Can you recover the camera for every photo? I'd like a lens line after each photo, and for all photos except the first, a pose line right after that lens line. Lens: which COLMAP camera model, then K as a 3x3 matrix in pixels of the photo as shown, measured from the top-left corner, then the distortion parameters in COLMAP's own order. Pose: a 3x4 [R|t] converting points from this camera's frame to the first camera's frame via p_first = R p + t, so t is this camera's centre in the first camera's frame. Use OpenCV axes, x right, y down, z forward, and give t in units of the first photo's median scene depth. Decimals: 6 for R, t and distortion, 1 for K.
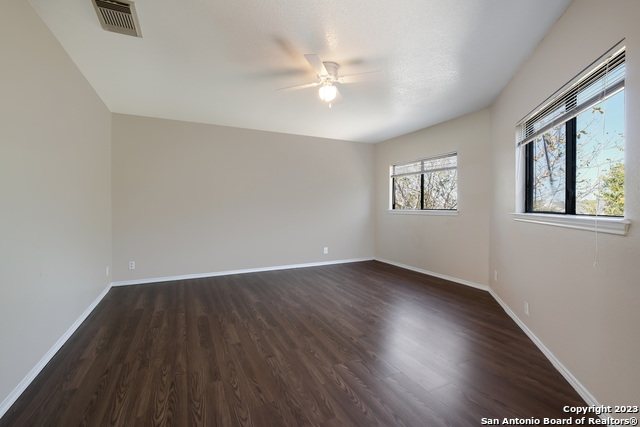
lens RADIAL K [[279.4, 0, 321.7], [0, 279.4, 210.6], [0, 0, 1]] dist [-0.001657, -0.000263]
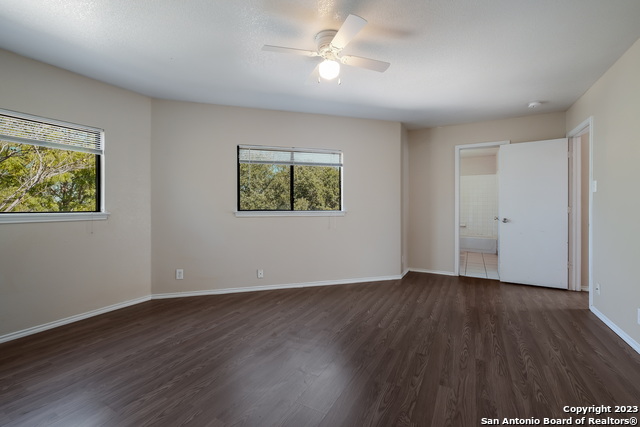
lens RADIAL K [[279.4, 0, 321.7], [0, 279.4, 210.6], [0, 0, 1]] dist [-0.001657, -0.000263]
pose [[-0.574732, -0.008007, 0.818302, -0.851464], [0.011064, 0.999785, 0.017553, -0.016699], [-0.818267, 0.019142, -0.574520, 1.986872]]
